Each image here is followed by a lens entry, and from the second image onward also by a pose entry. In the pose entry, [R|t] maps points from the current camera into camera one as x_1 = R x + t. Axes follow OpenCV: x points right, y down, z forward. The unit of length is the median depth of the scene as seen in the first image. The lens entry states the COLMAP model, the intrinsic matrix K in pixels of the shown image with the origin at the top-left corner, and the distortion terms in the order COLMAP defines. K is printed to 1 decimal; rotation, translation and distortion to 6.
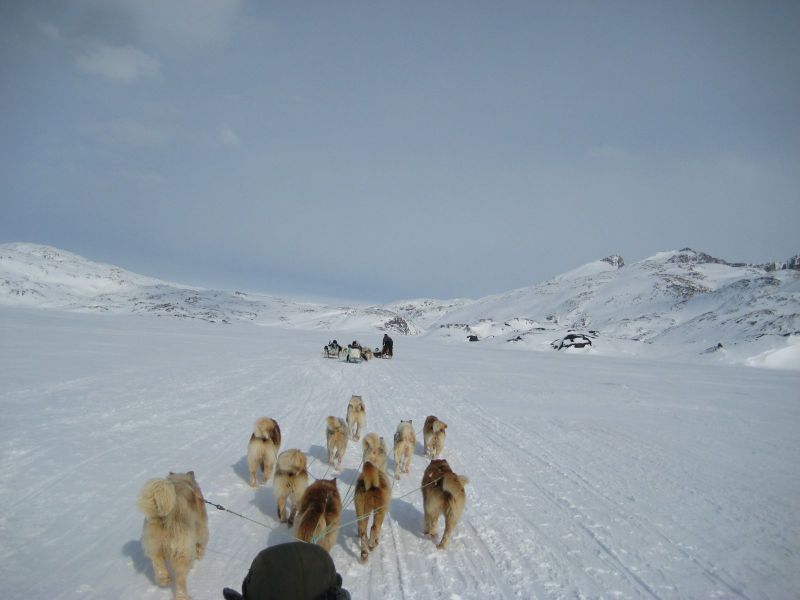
lens RADIAL K [[845.3, 0, 386.5], [0, 845.3, 299.4], [0, 0, 1]] dist [-0.161729, 0.231795]
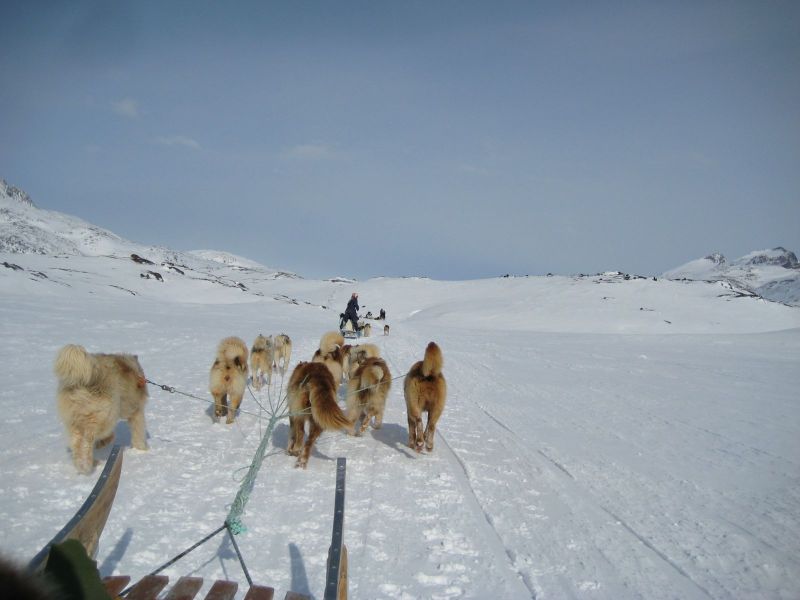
lens RADIAL K [[845.3, 0, 386.5], [0, 845.3, 299.4], [0, 0, 1]] dist [-0.161729, 0.231795]
pose [[0.986403, -0.006632, -0.164210, 0.040578], [0.008304, 0.999920, 0.009500, -0.011544], [0.164134, -0.010734, 0.986380, -0.328261]]
